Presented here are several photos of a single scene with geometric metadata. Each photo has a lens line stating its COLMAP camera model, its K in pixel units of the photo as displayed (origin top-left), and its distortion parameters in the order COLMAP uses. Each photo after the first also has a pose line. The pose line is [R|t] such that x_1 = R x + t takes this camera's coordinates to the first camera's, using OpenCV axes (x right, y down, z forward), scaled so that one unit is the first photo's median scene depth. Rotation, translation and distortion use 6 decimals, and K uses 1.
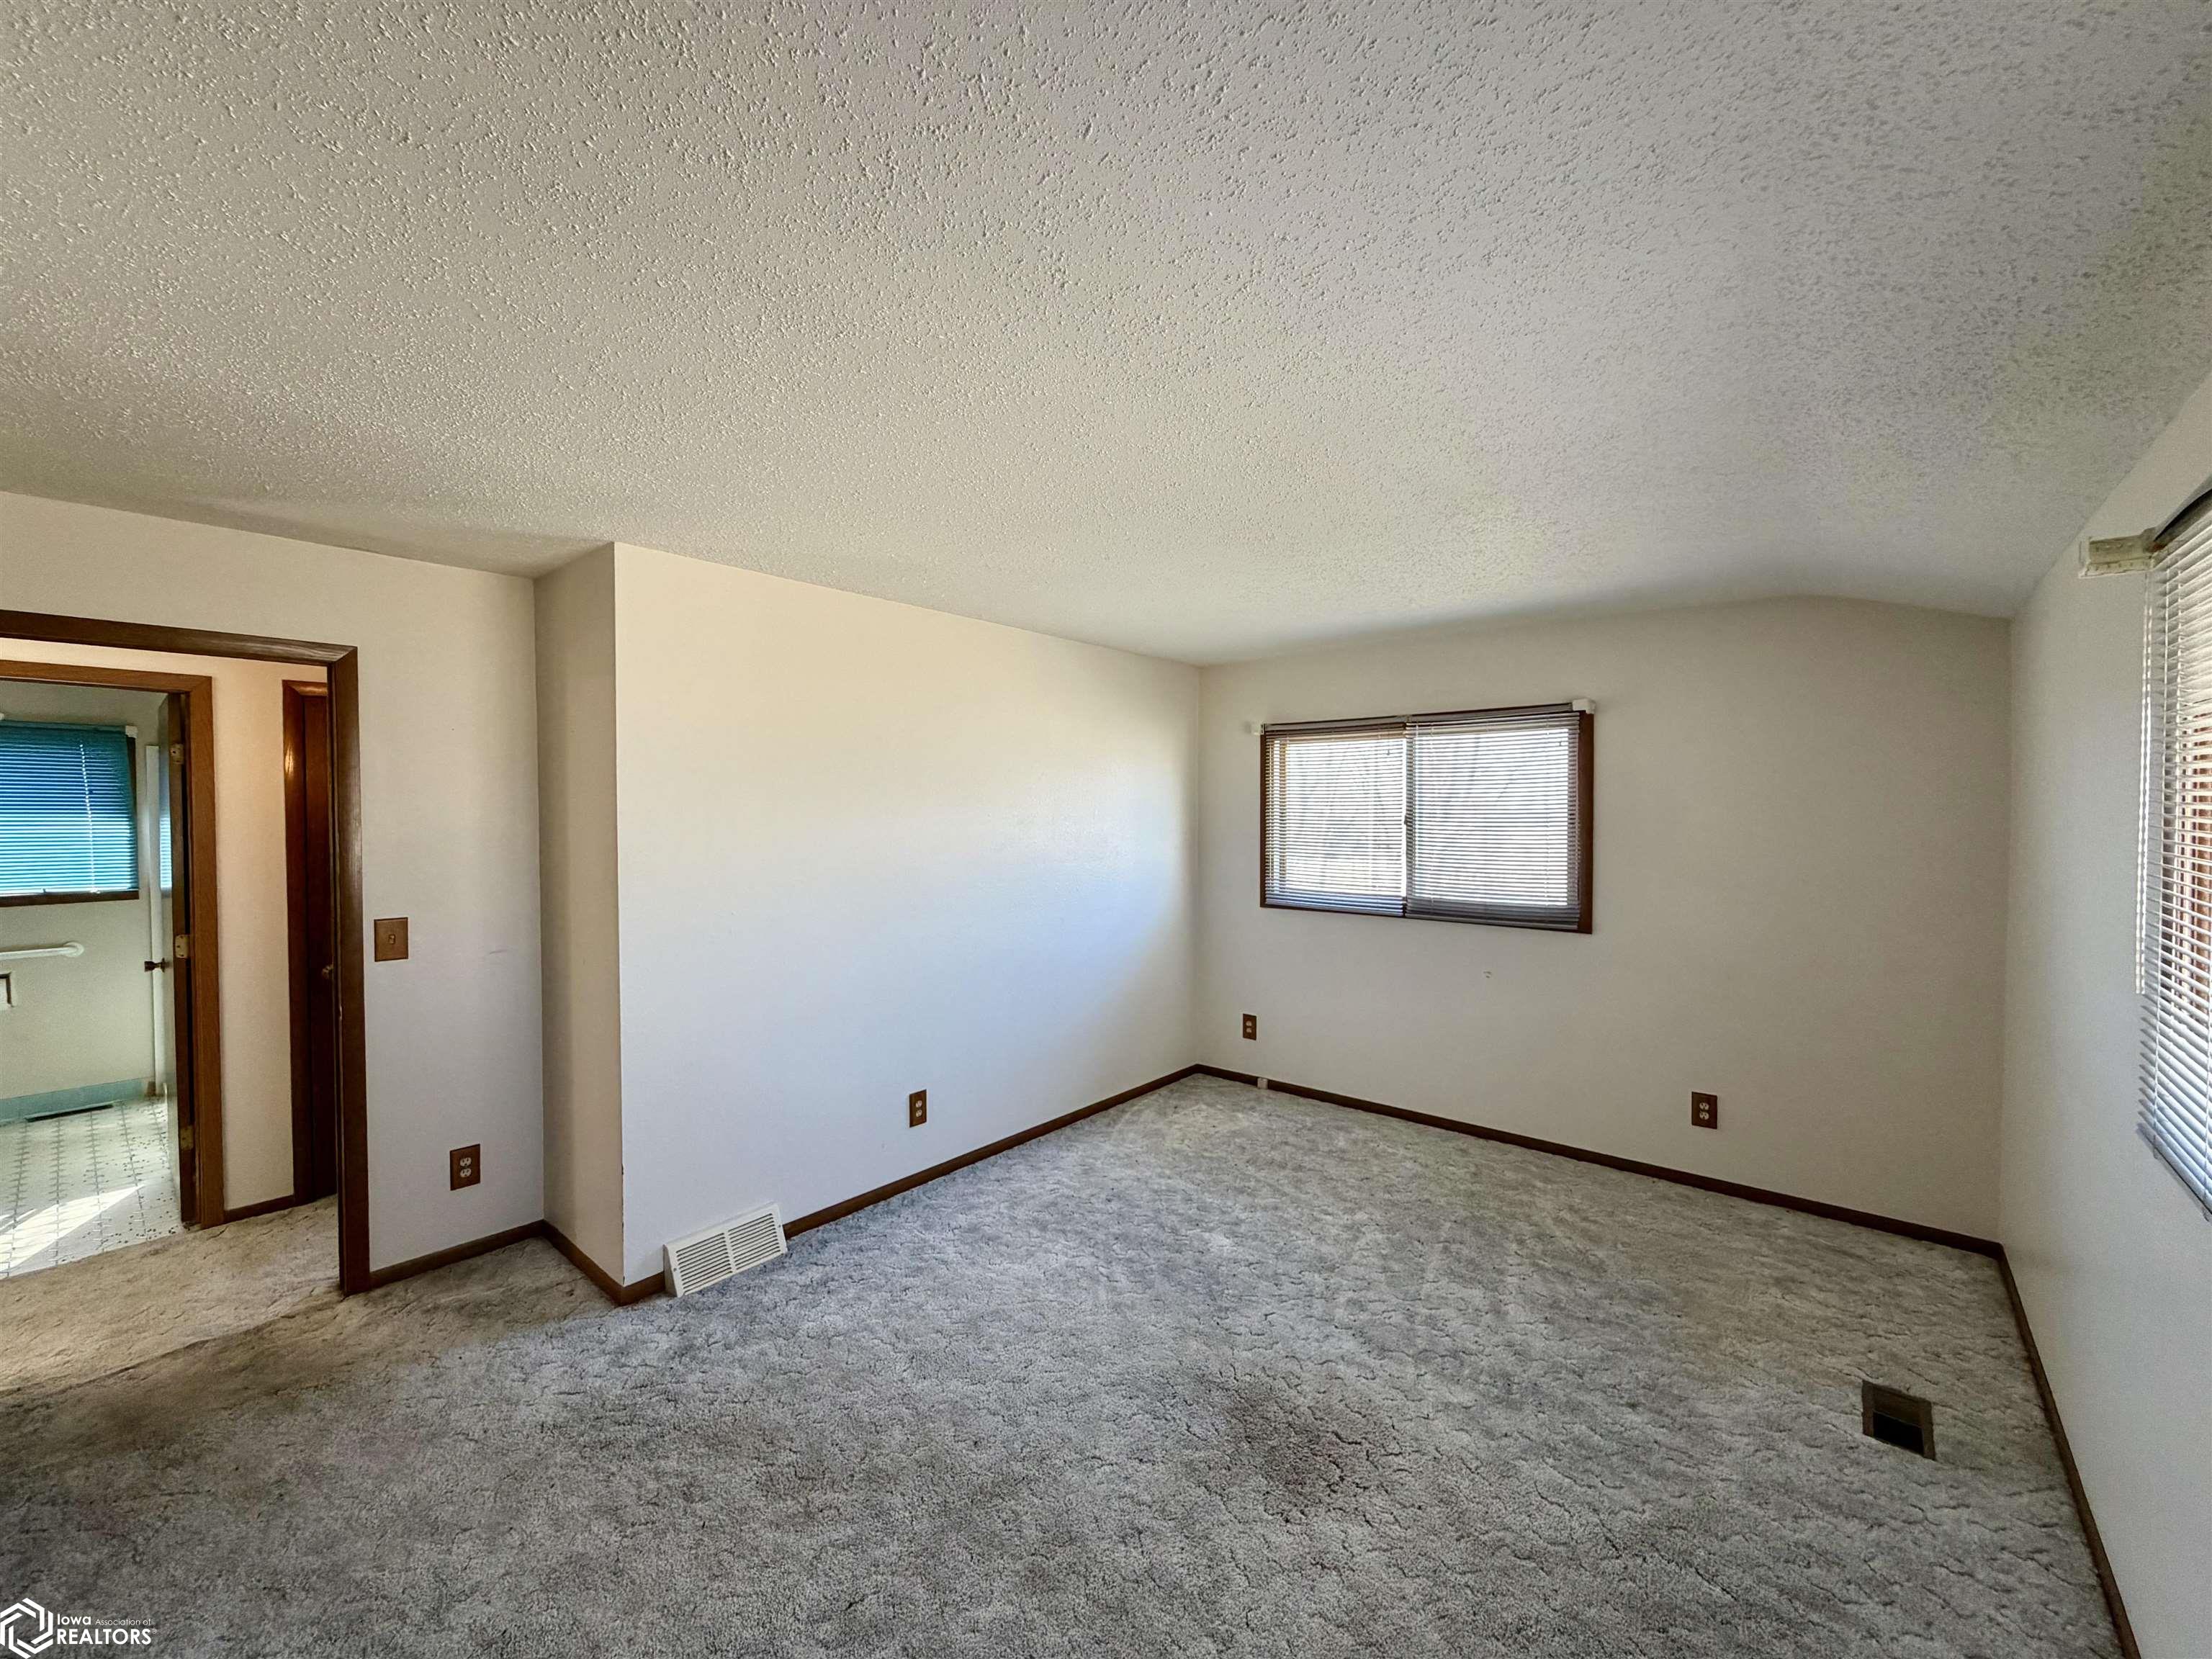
lens RADIAL K [[882.6, 0, 1103.9], [0, 882.6, 822.3], [0, 0, 1]] dist [0.002874, -0.000205]
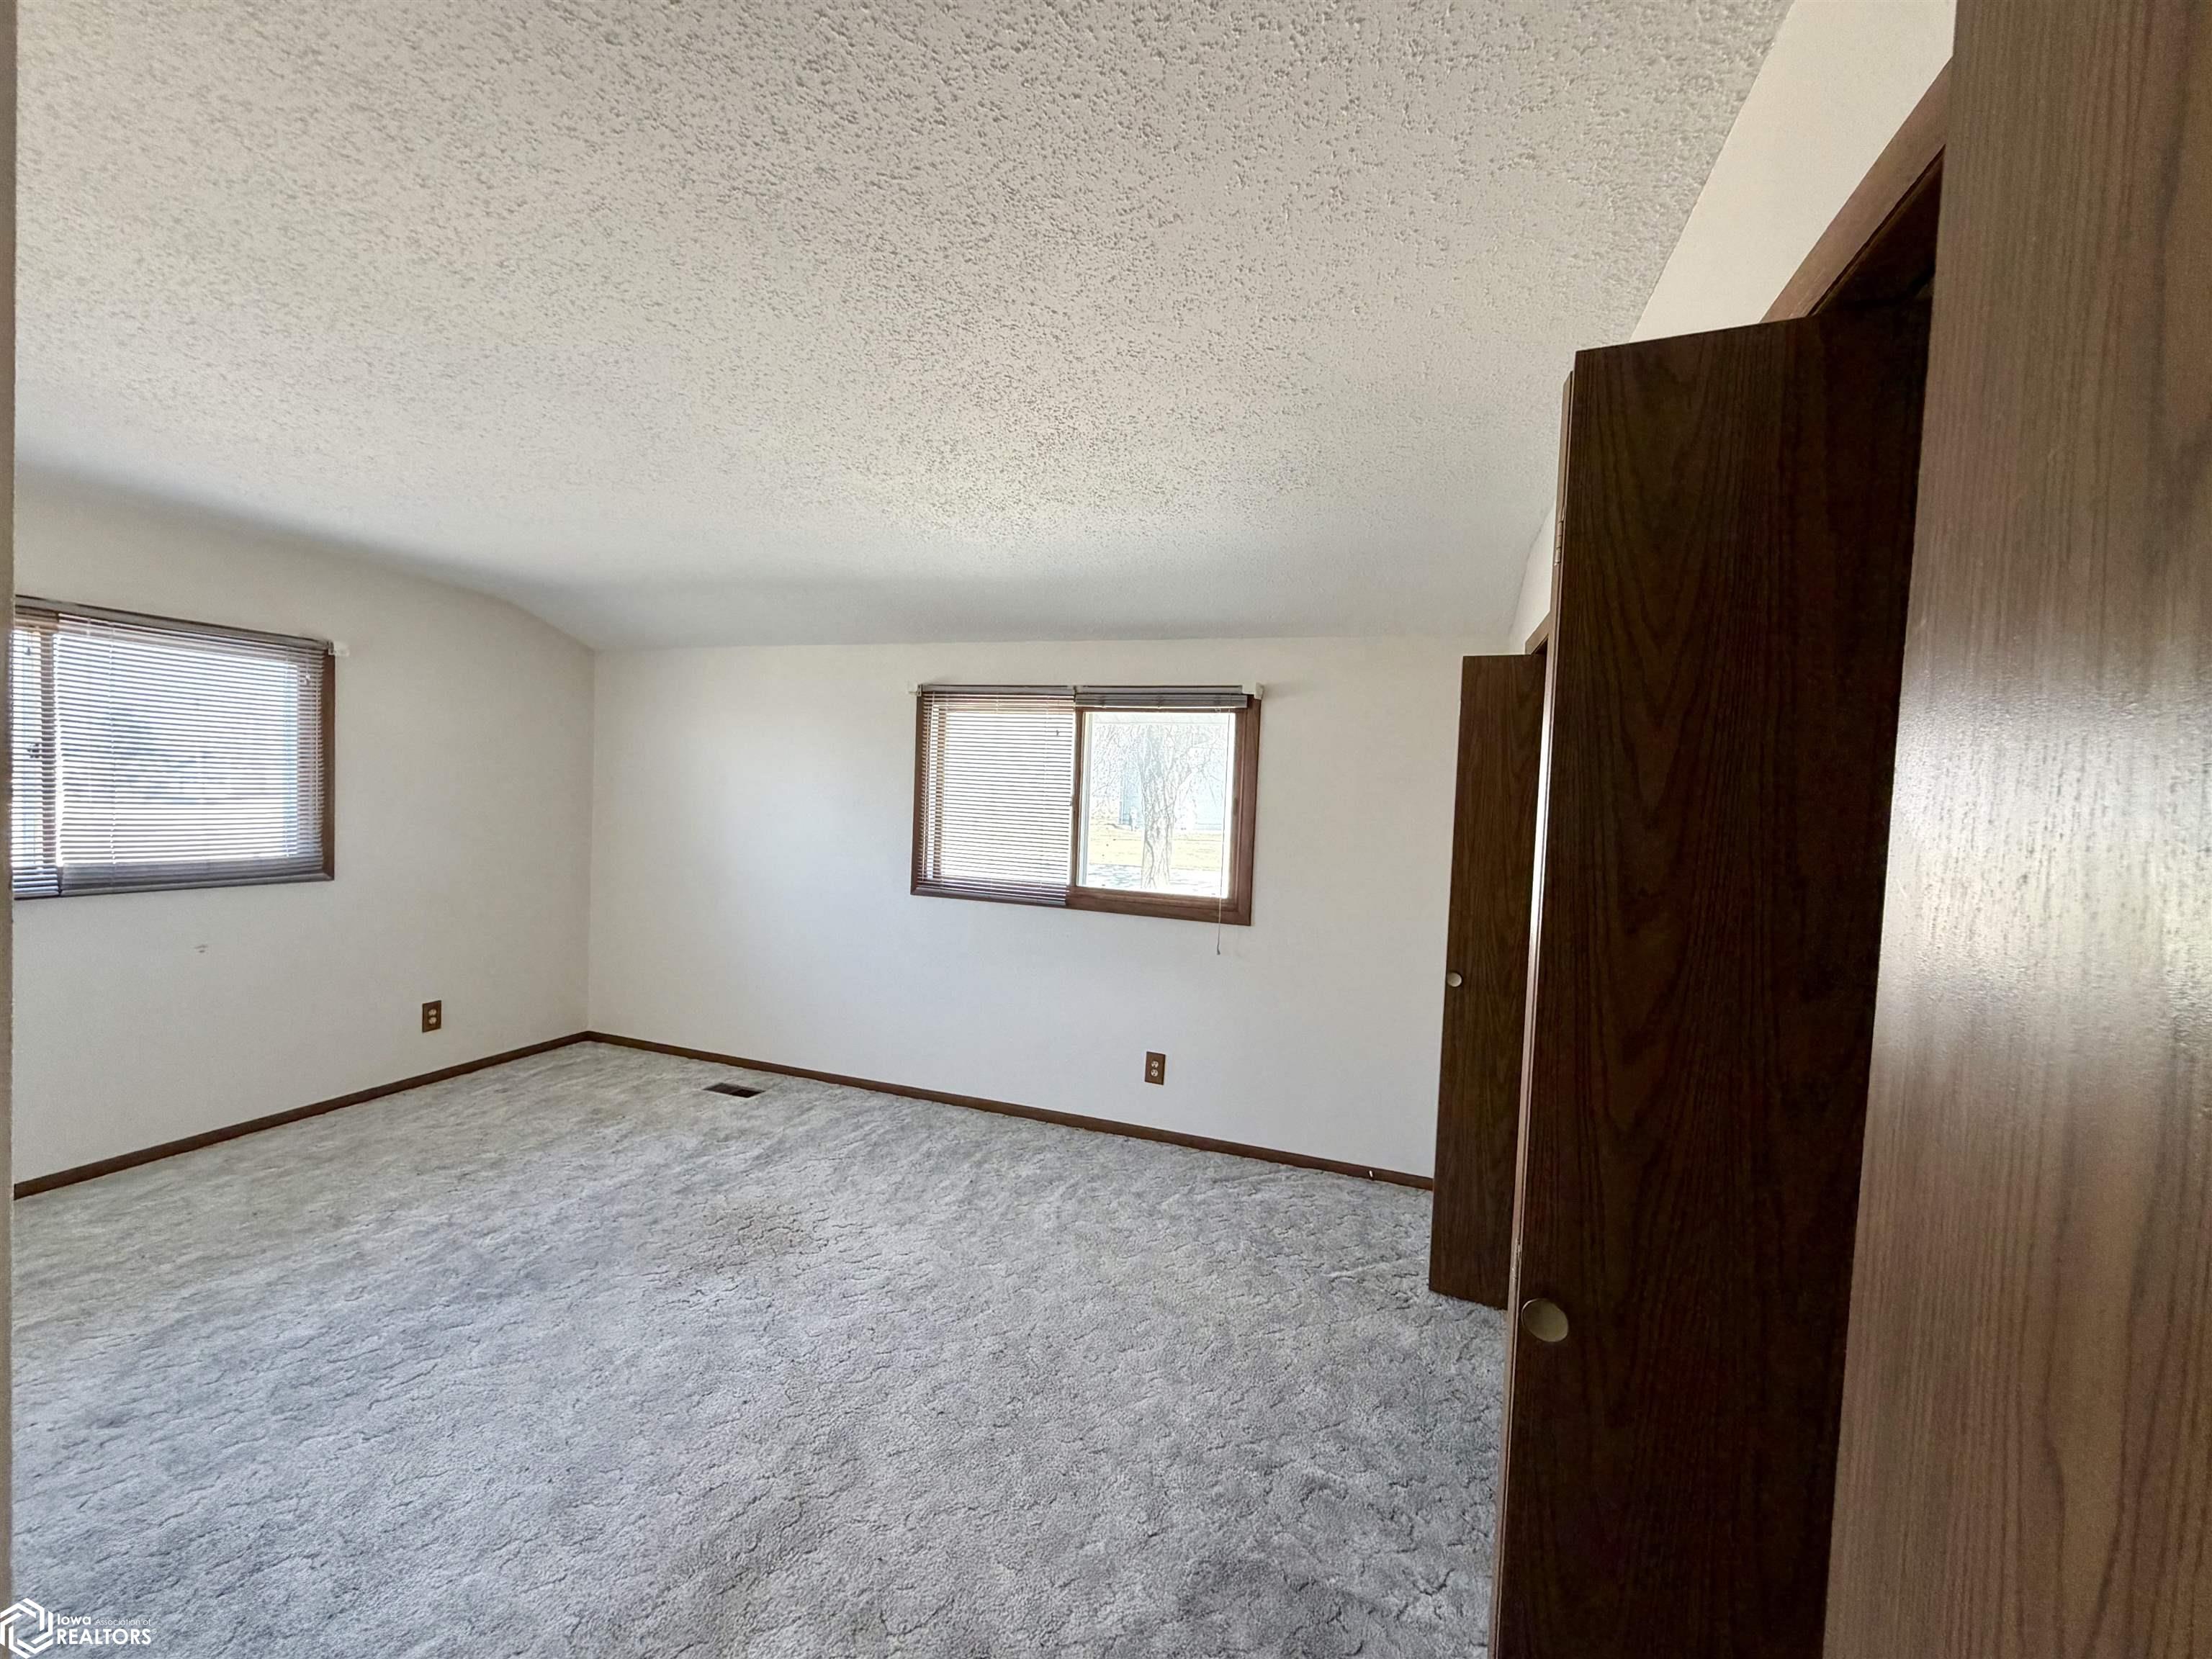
lens RADIAL K [[882.6, 0, 1097.2], [0, 882.6, 829.0], [0, 0, 1]] dist [0.002874, -0.000205]
pose [[-0.349575, -0.051349, 0.935500, -0.760160], [-0.029161, 0.998610, 0.043916, 0.001573], [-0.936454, -0.011929, -0.350586, 0.630994]]
